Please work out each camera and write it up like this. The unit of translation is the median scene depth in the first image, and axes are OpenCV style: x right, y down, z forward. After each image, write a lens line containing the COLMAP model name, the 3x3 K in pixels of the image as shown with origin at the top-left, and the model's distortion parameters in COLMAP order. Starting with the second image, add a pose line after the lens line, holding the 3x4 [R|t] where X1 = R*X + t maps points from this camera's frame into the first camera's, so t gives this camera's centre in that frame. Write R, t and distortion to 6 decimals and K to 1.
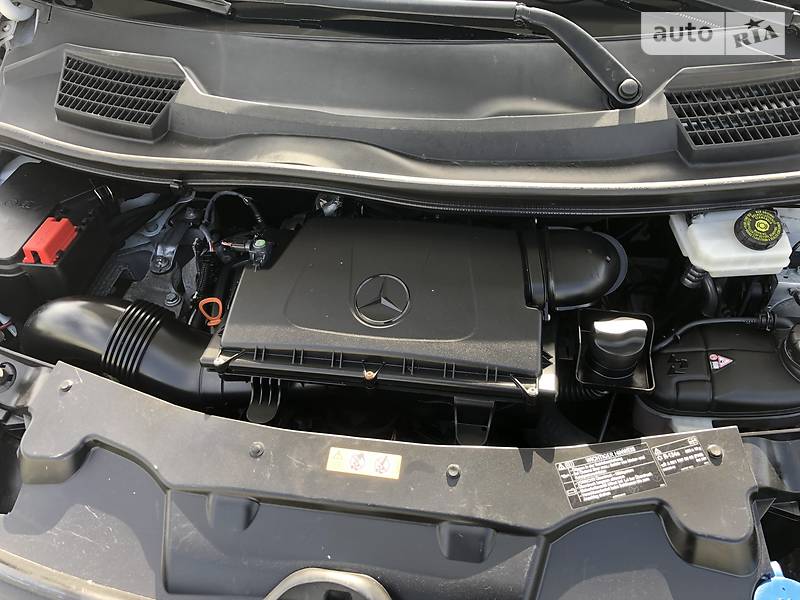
lens RADIAL K [[665.1, 0, 400.7], [0, 665.1, 295.4], [0, 0, 1]] dist [0.046737, -0.067302]
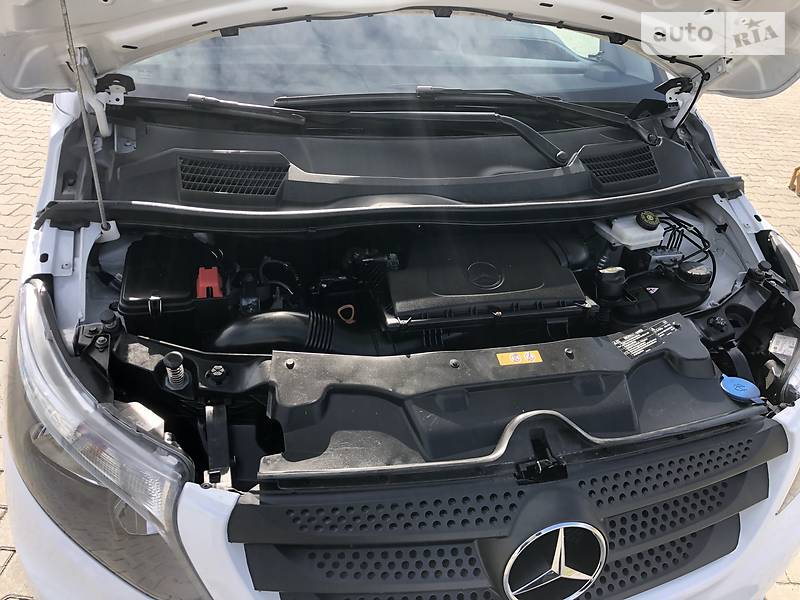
lens RADIAL K [[665.1, 0, 400.7], [0, 665.1, 295.4], [0, 0, 1]] dist [0.046737, -0.067302]
pose [[0.909716, -0.108309, 0.400856, -0.912163], [0.198159, 0.961600, -0.189889, 0.338225], [-0.364896, 0.252178, 0.896246, -0.380706]]
